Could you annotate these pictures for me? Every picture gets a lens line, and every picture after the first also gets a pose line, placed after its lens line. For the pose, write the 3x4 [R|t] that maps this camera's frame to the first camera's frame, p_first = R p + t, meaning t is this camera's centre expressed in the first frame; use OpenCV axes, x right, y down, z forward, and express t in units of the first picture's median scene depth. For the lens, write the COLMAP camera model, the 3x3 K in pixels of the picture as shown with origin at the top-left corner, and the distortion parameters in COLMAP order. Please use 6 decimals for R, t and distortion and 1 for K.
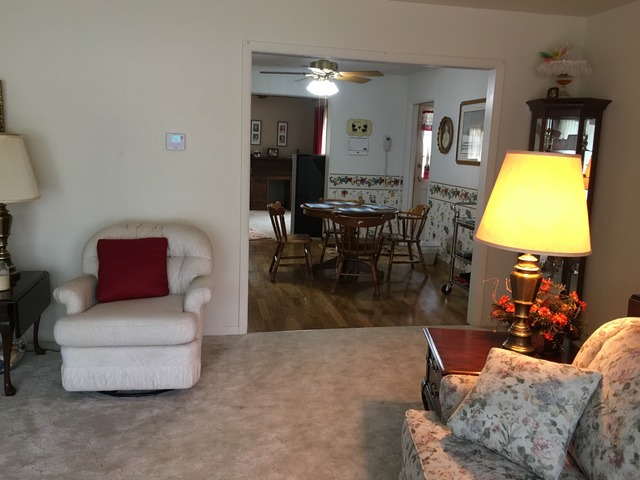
lens RADIAL K [[549.5, 0, 320.0], [0, 549.5, 240.0], [0, 0, 1]] dist [0.064562, -0.072812]
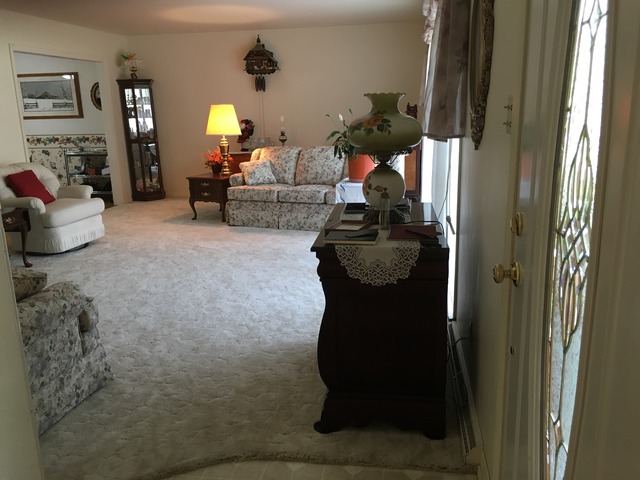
lens RADIAL K [[549.5, 0, 320.0], [0, 549.5, 240.0], [0, 0, 1]] dist [0.064562, -0.072812]
pose [[0.351986, -0.269948, 0.896233, -1.344895], [0.200298, 0.957051, 0.209602, 0.019679], [-0.914323, 0.105737, 0.390939, -0.357858]]
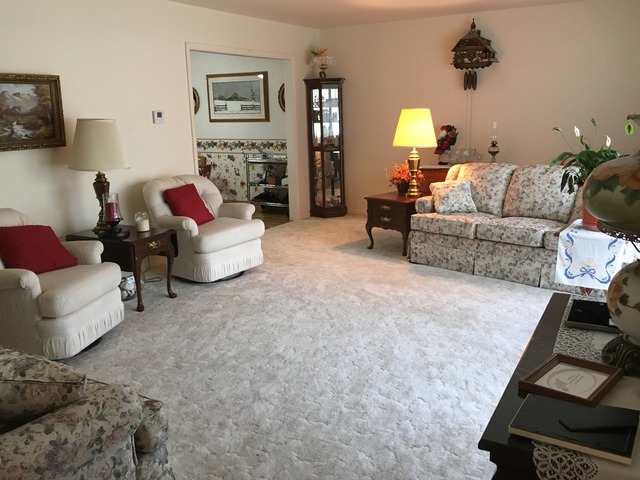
lens RADIAL K [[595.9, 0, 320.0], [0, 595.9, 240.0], [0, 0, 1]] dist [0.058374, -0.004150]
pose [[0.660673, -0.218573, 0.718148, -1.085169], [0.178790, 0.974958, 0.132254, -0.006033], [-0.729071, 0.041021, 0.683207, -0.276319]]
